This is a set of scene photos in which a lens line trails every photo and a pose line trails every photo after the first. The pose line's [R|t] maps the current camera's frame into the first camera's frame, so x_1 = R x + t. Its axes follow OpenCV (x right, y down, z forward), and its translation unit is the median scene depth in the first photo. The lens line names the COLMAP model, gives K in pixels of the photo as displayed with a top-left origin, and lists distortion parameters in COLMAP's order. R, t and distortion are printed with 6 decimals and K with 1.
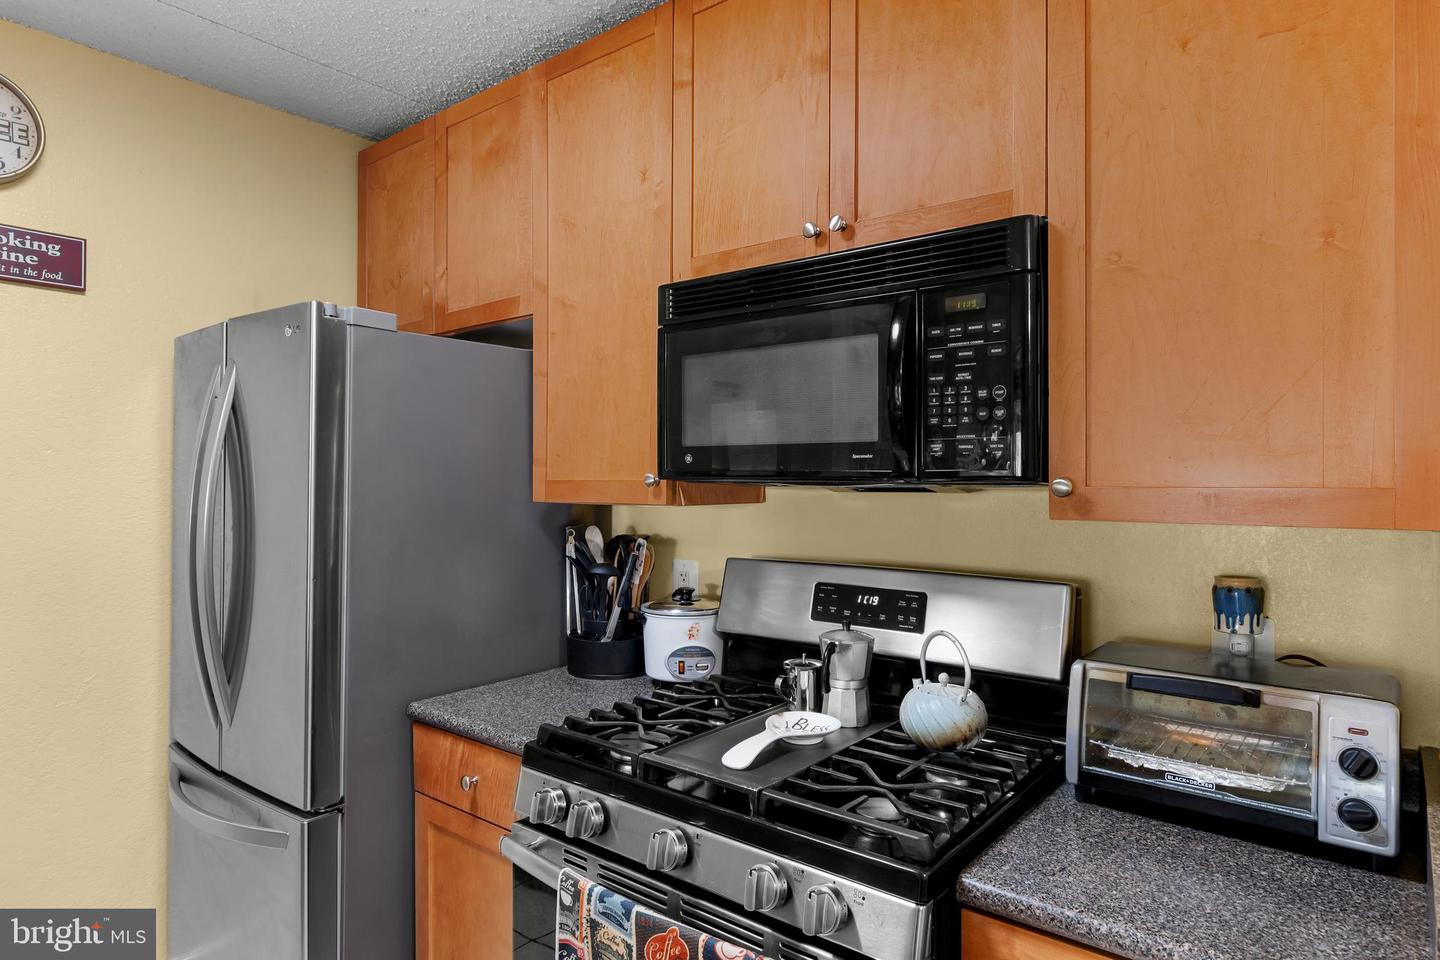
lens RADIAL K [[835.1, 0, 718.8], [0, 835.1, 475.5], [0, 0, 1]] dist [-0.001297, -0.000201]
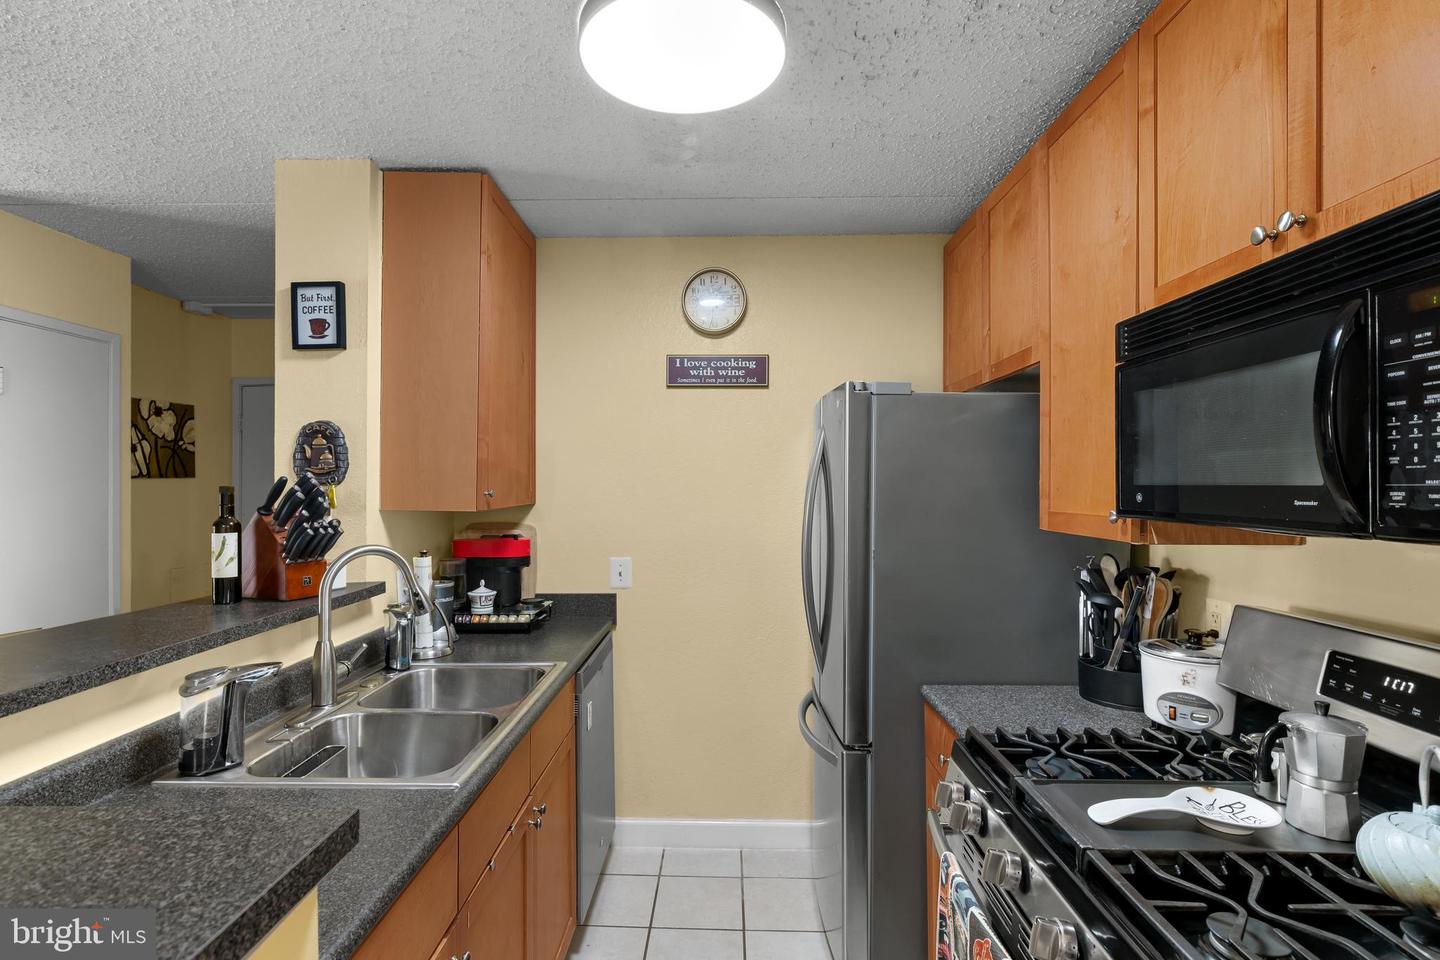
lens RADIAL K [[697.0, 0, 705.6], [0, 697.0, 480.5], [0, 0, 1]] dist [0.002813, 0.000407]
pose [[0.603258, -0.006809, -0.797517, 0.310539], [0.001362, 0.999971, -0.007507, -0.035045], [0.797545, 0.003442, 0.603250, 0.105418]]
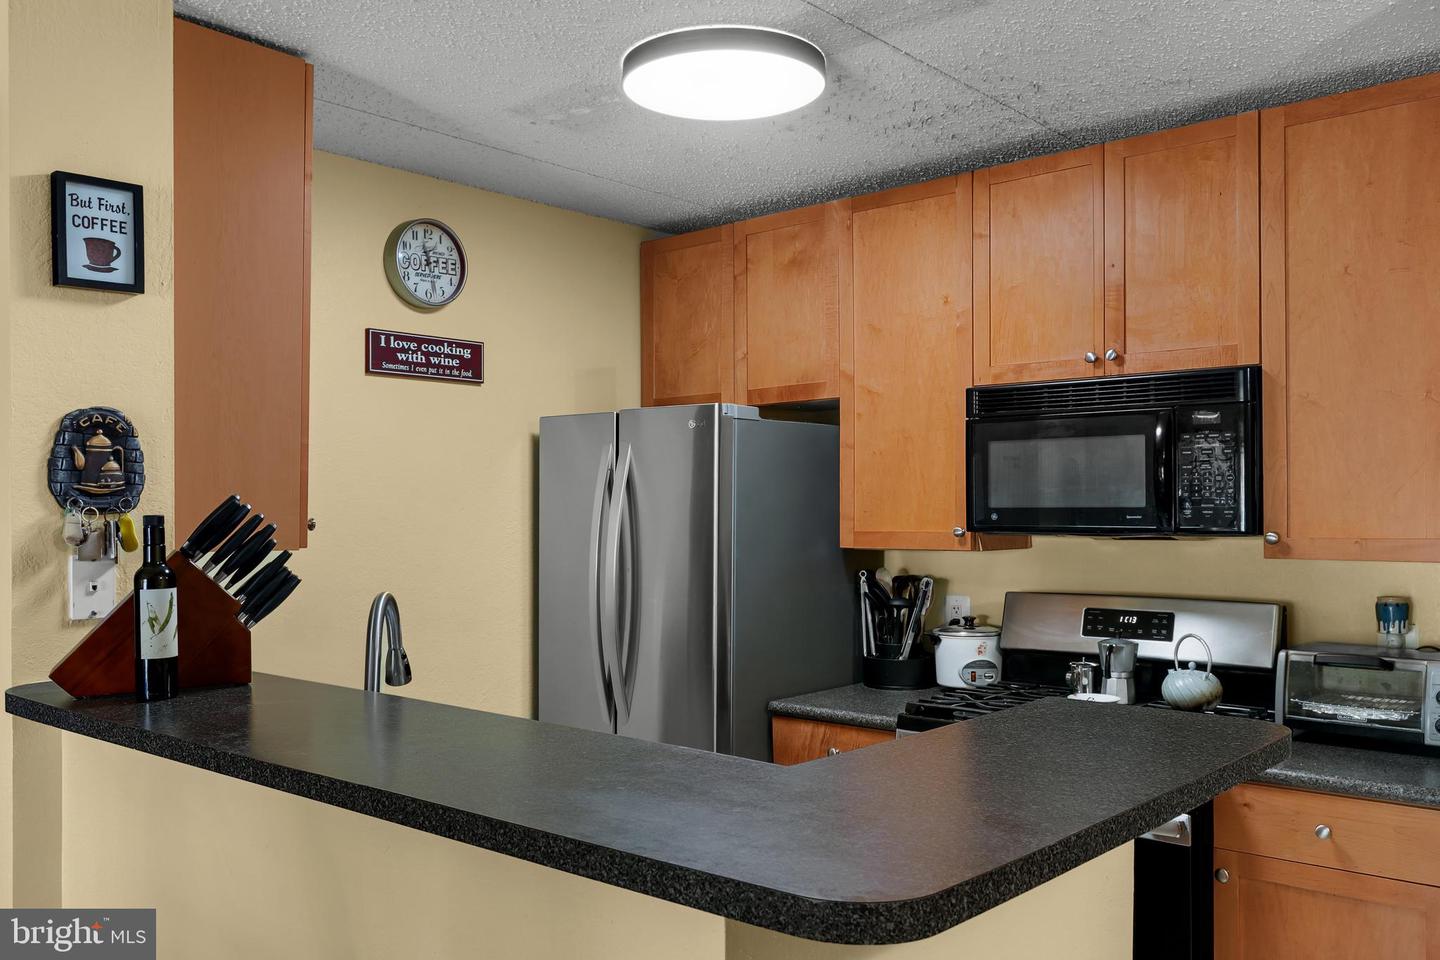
lens RADIAL K [[1202.2, 0, 718.1], [0, 1202.2, 507.4], [0, 0, 1]] dist [0.000995, 0.000152]
pose [[0.998654, -0.006918, -0.051404, -0.389475], [0.006955, 0.999976, 0.000536, -0.039838], [0.051399, -0.000893, 0.998678, -0.999039]]
